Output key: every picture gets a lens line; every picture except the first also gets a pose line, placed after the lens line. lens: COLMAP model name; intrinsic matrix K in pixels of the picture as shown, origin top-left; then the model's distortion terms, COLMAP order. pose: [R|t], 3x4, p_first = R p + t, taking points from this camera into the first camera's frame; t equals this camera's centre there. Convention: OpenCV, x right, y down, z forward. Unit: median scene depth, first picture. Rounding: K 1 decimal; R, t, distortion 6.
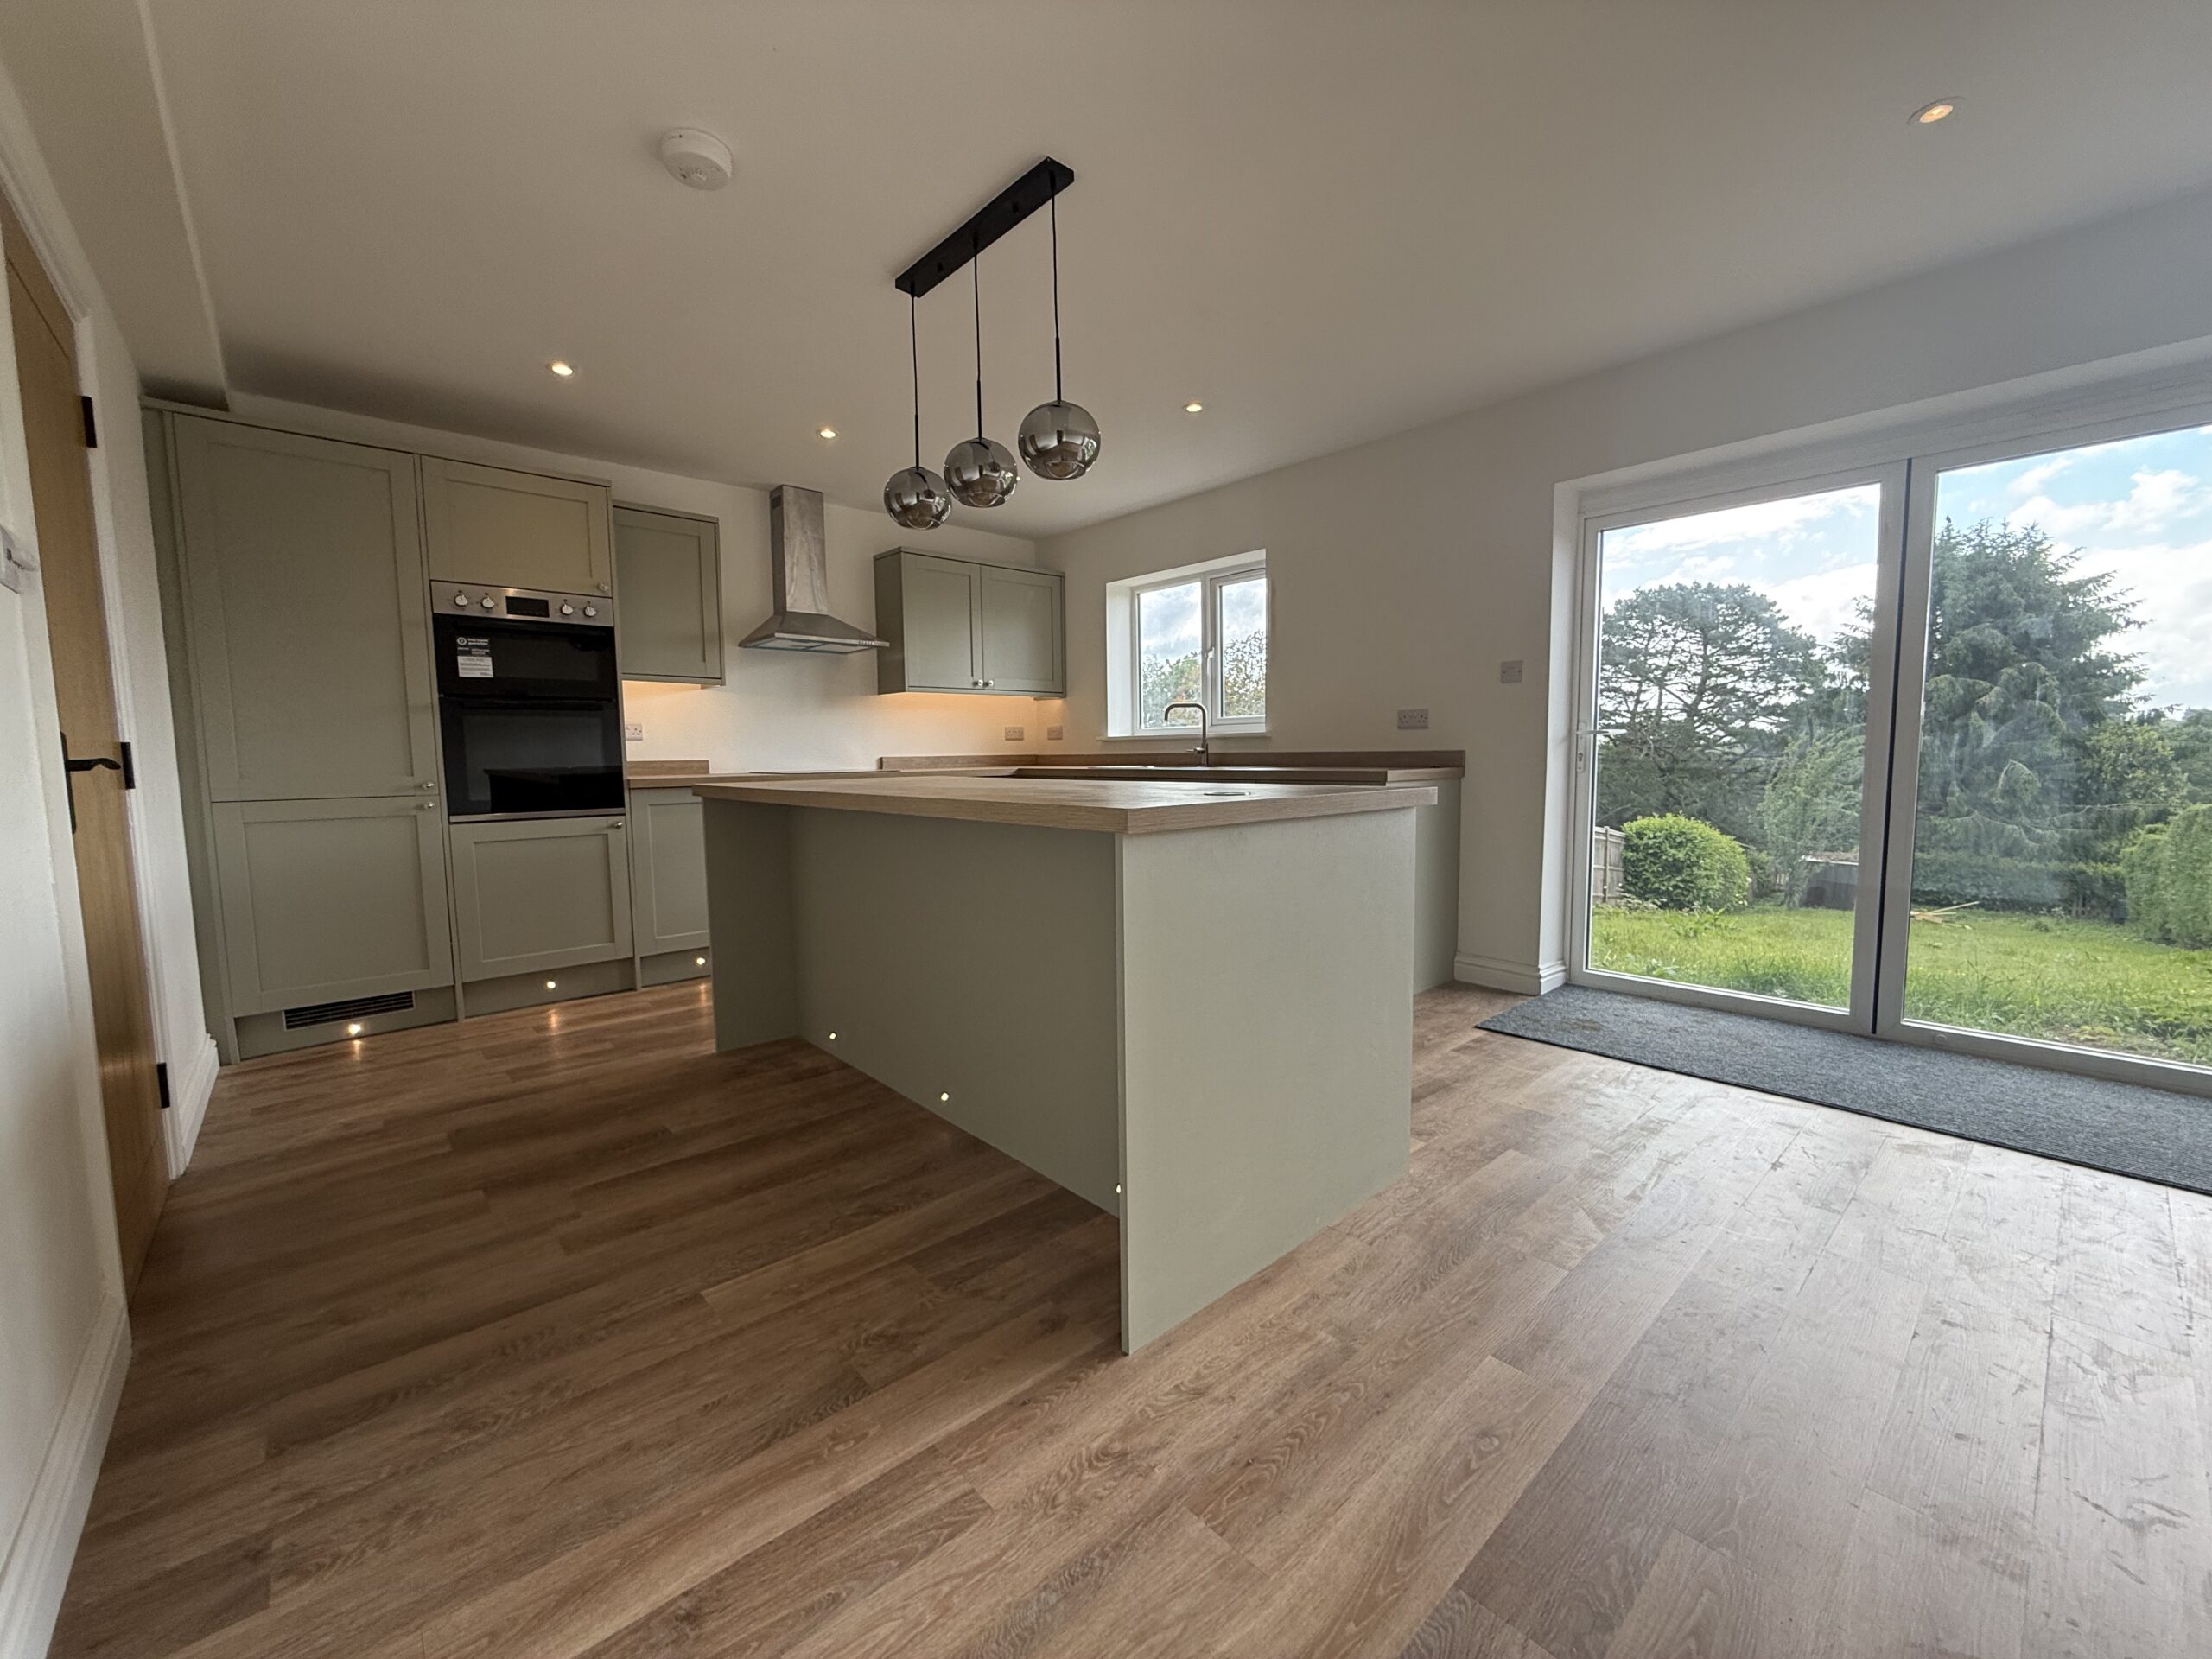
lens RADIAL K [[894.1, 0, 1100.6], [0, 894.1, 832.8], [0, 0, 1]] dist [0.009585, -0.000170]
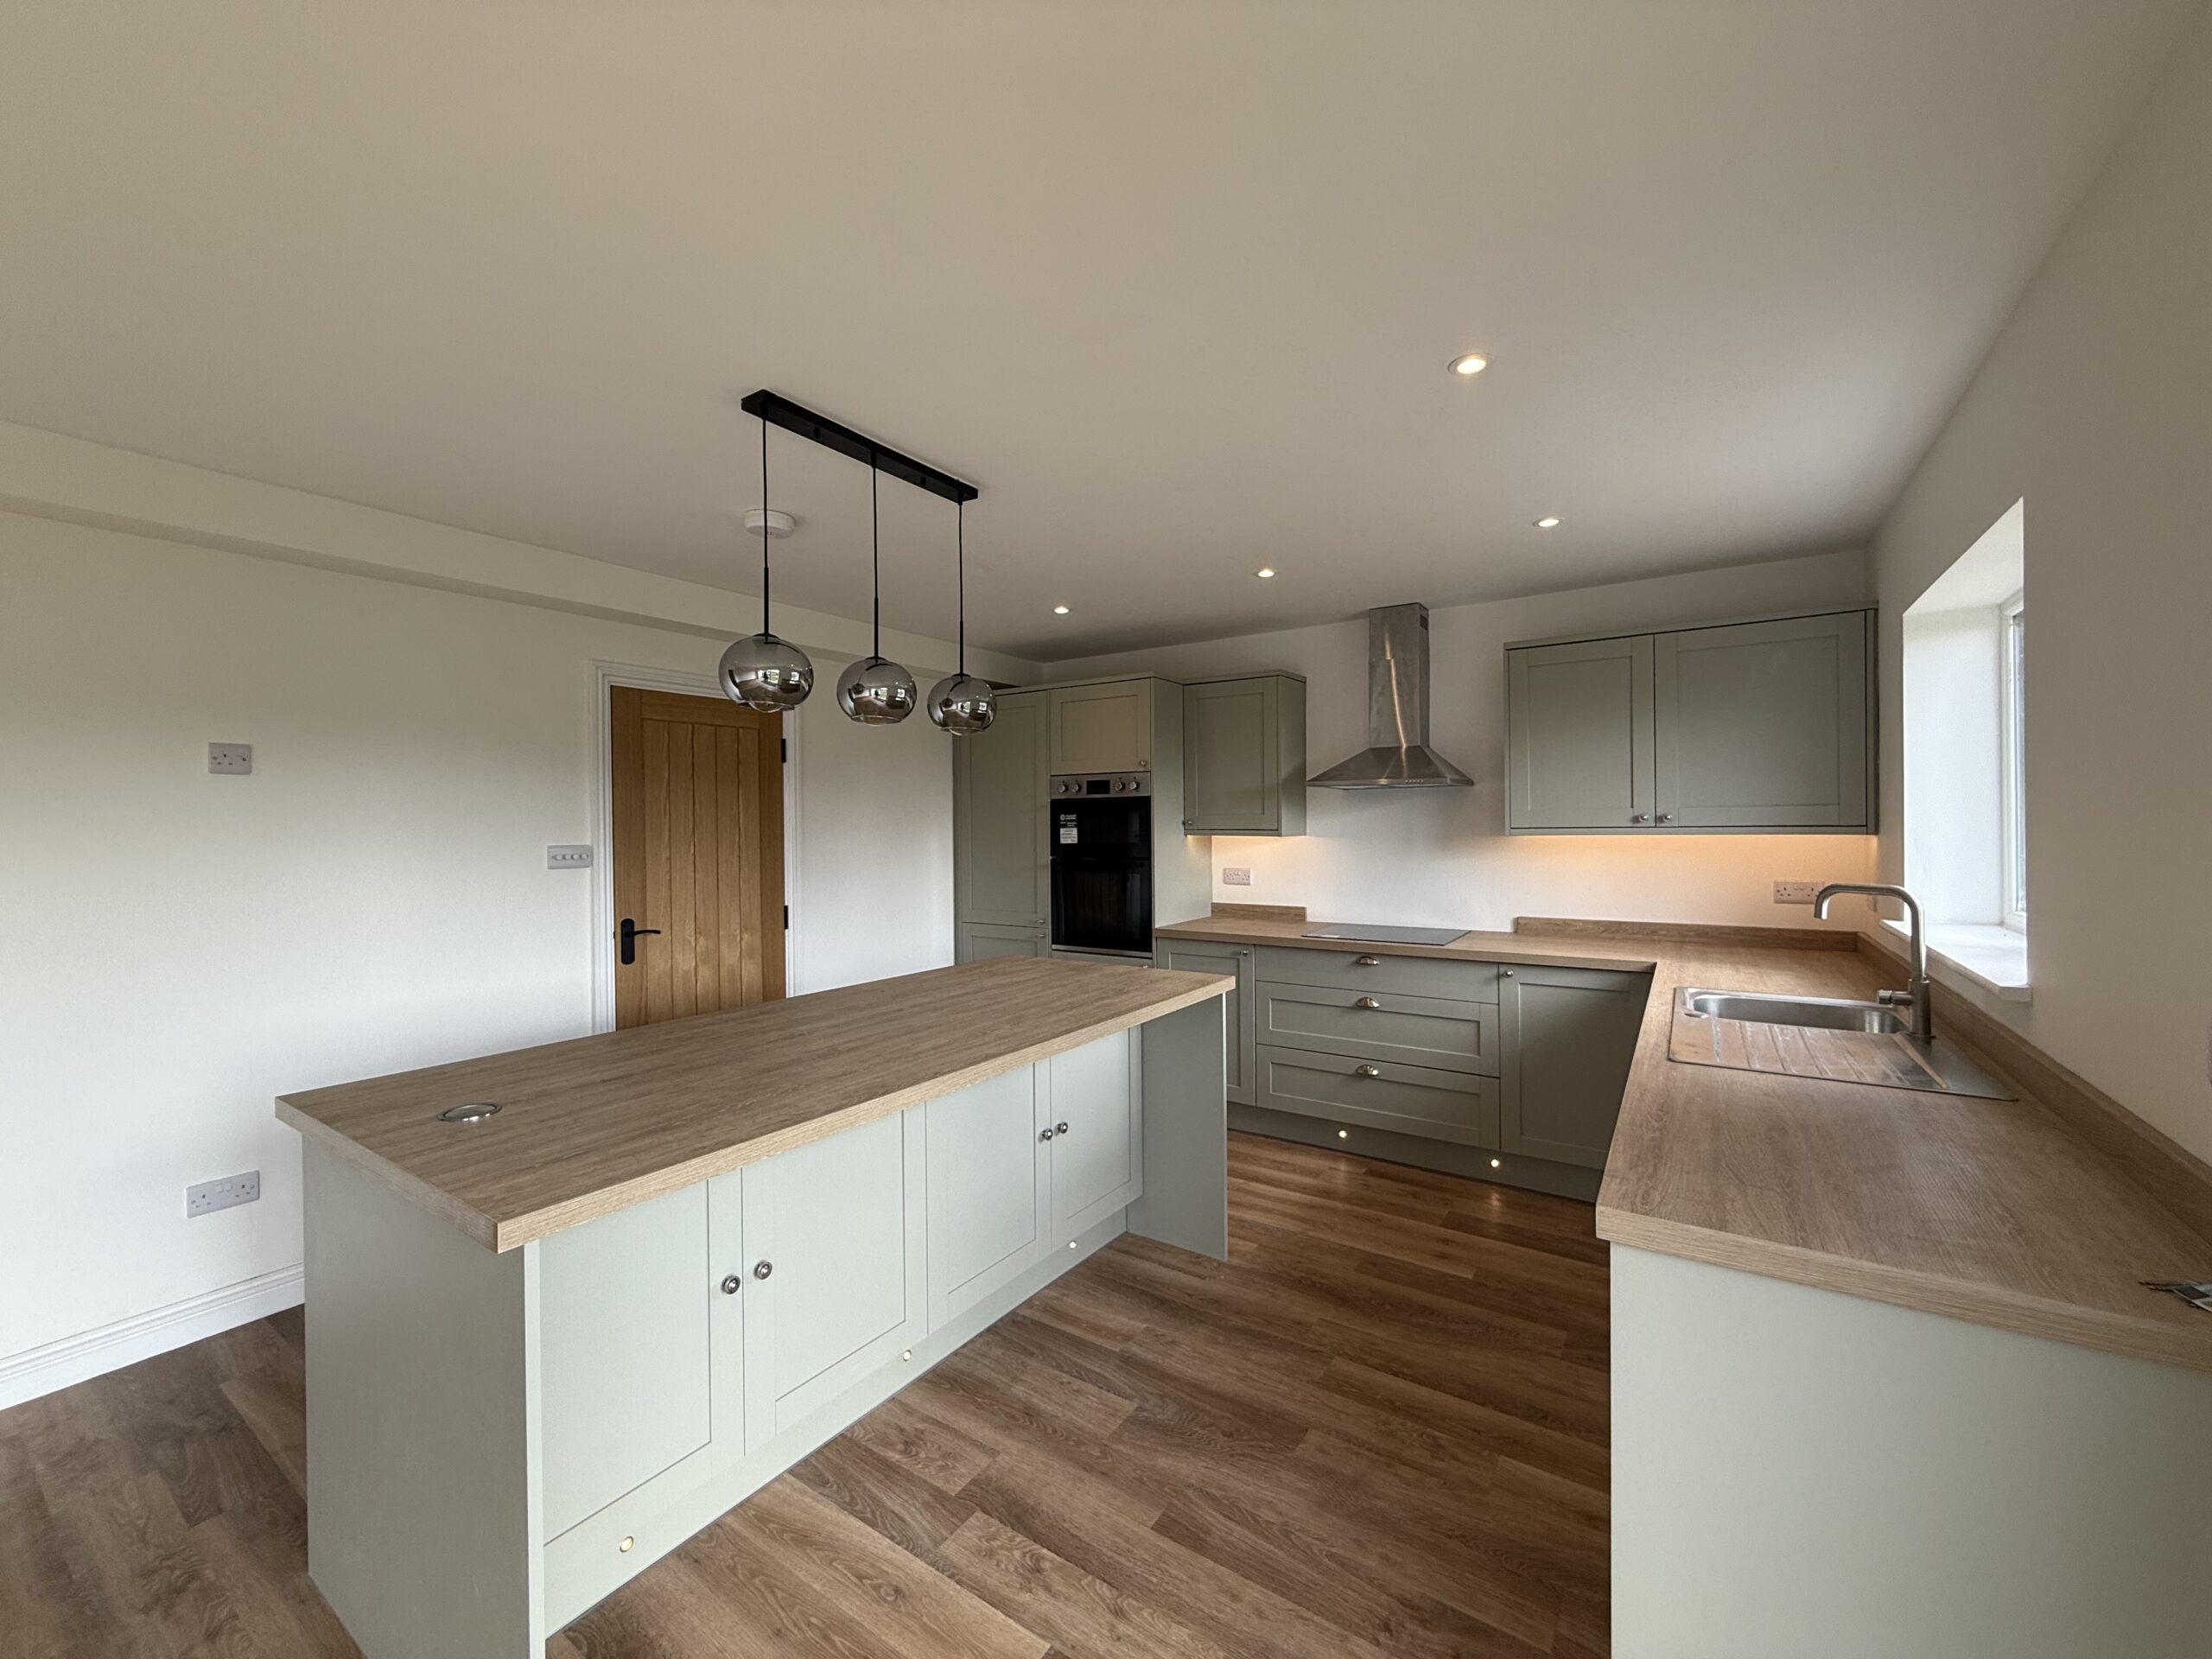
lens RADIAL K [[894.1, 0, 1096.8], [0, 894.1, 821.5], [0, 0, 1]] dist [0.009585, -0.000170]
pose [[0.228616, 0.013806, -0.973419, 0.382511], [-0.076542, 0.997059, -0.003836, -0.126222], [0.970503, 0.075384, 0.229000, 0.452654]]
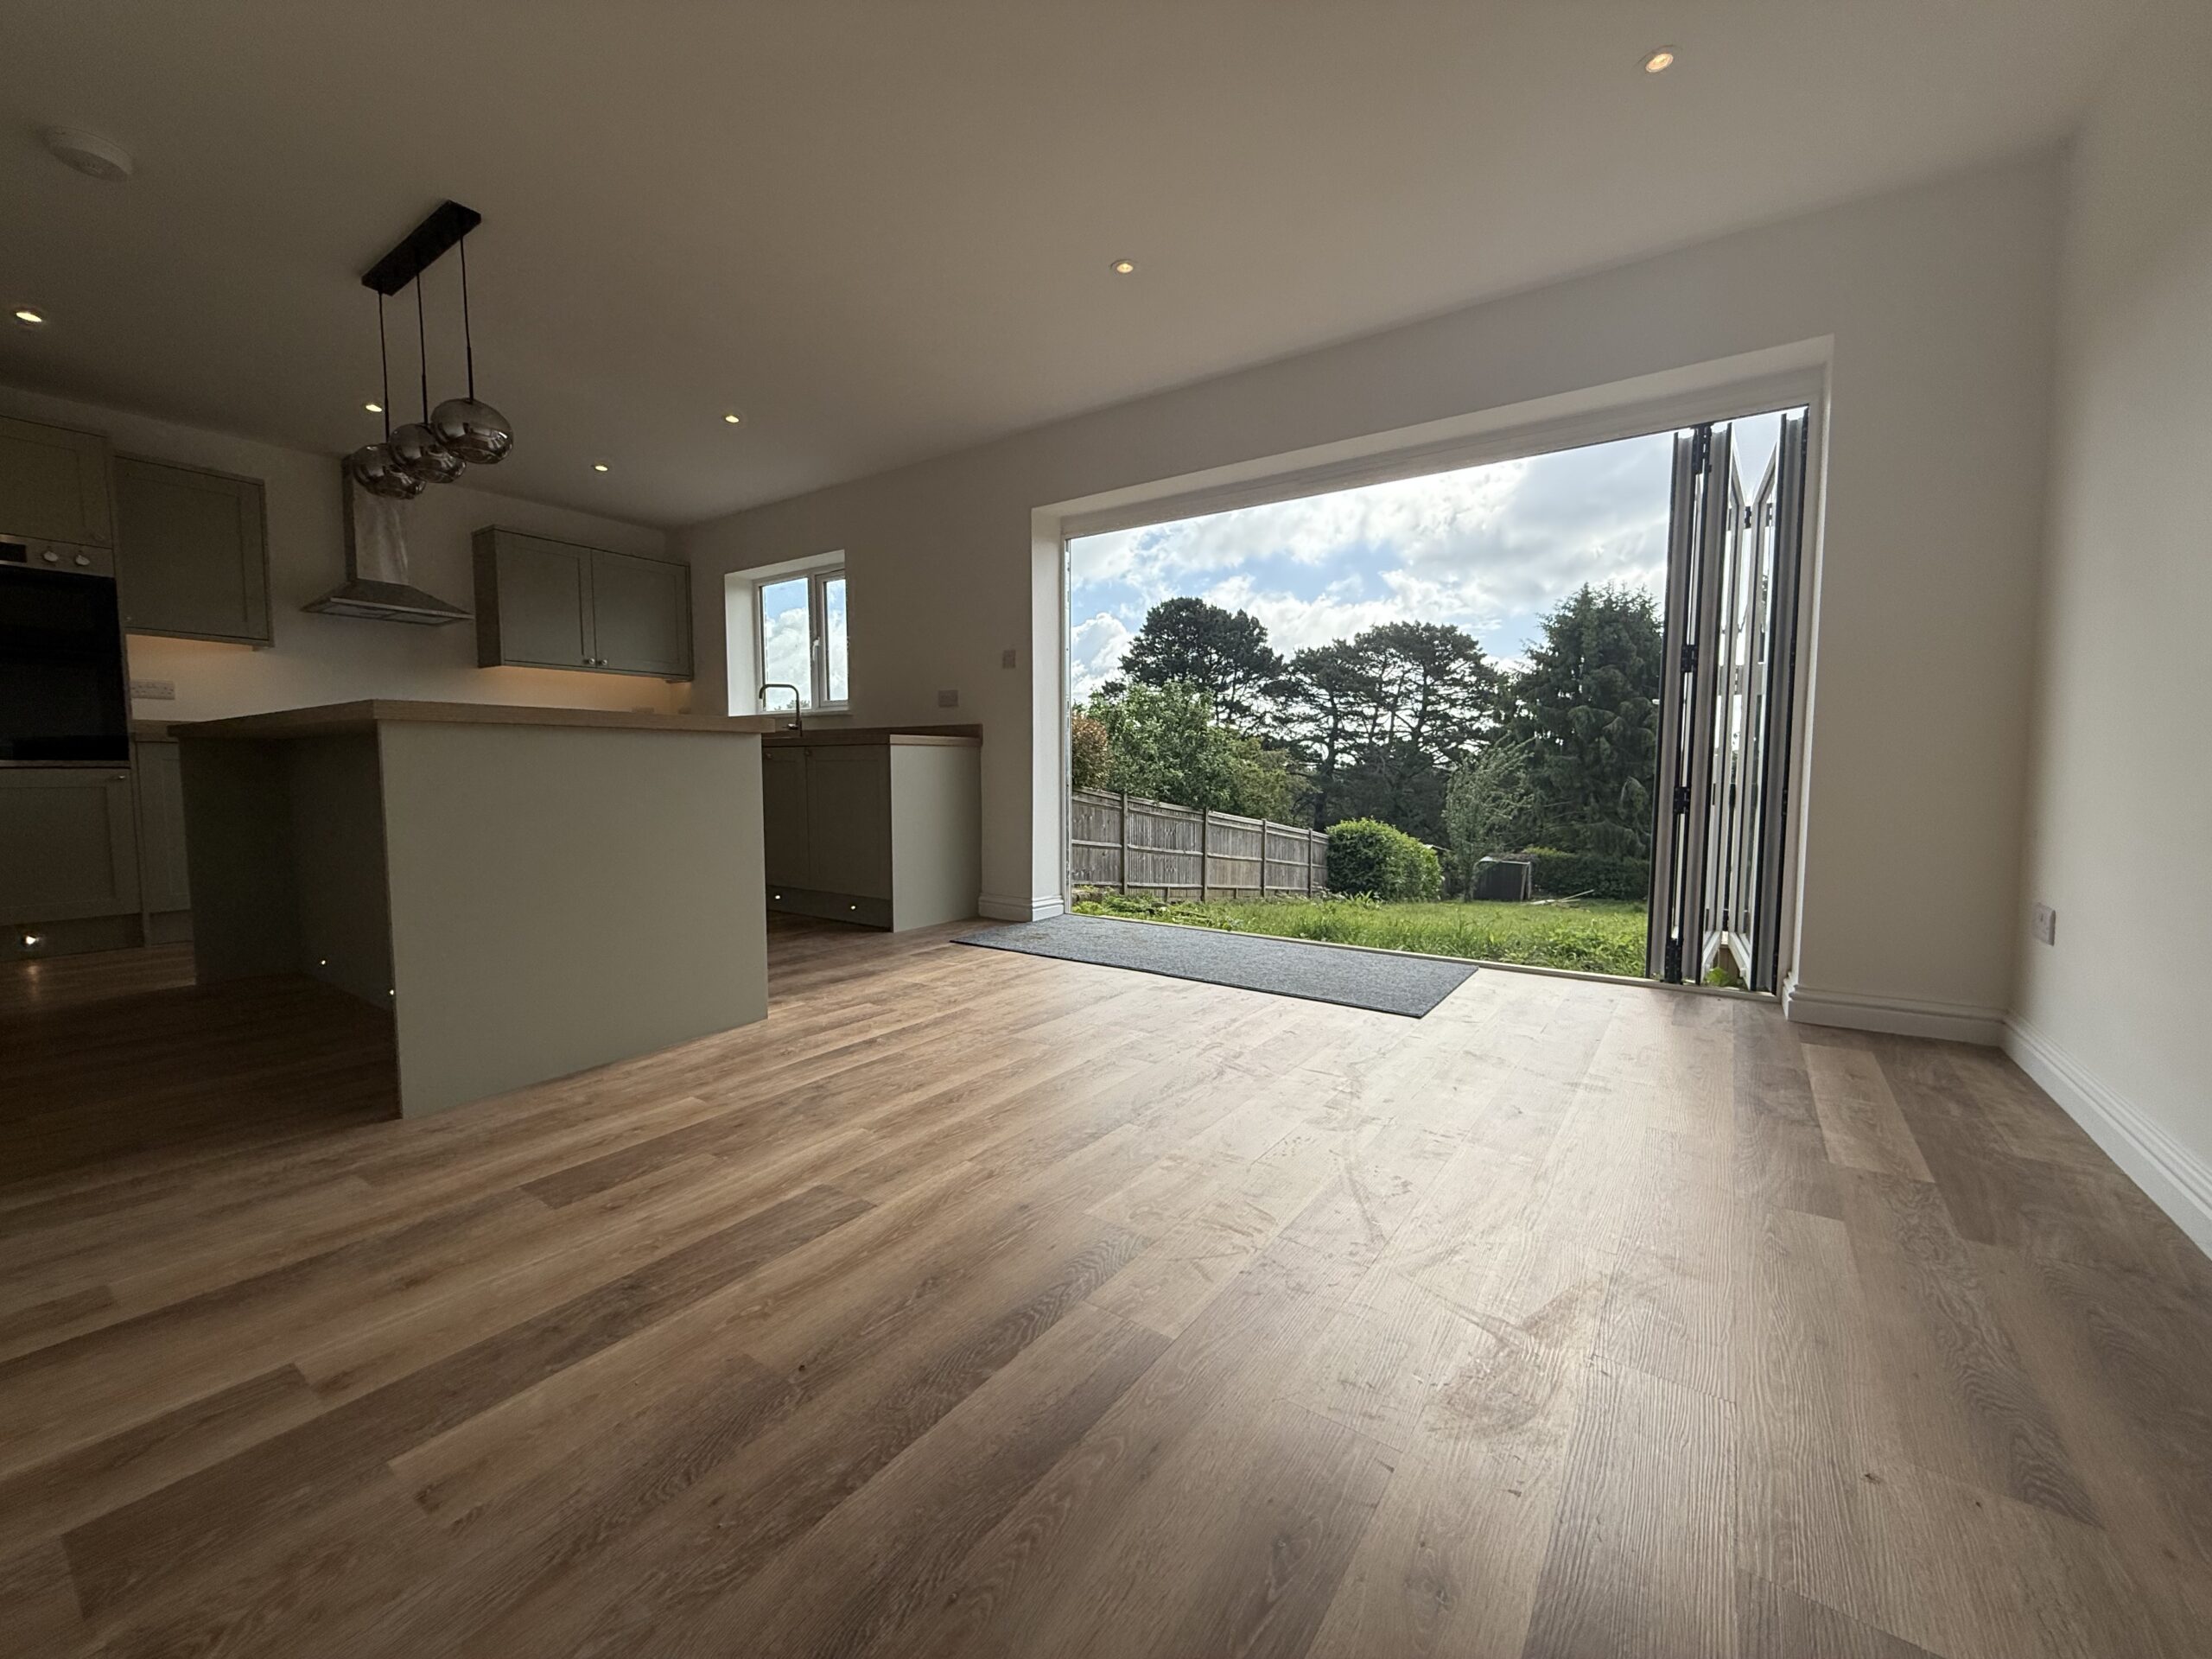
lens RADIAL K [[894.1, 0, 1095.7], [0, 894.1, 827.5], [0, 0, 1]] dist [0.009585, -0.000170]
pose [[0.975723, -0.002677, 0.218992, 0.201101], [0.007551, 0.999742, -0.021419, 0.051738], [-0.218878, 0.022552, 0.975492, -0.142504]]
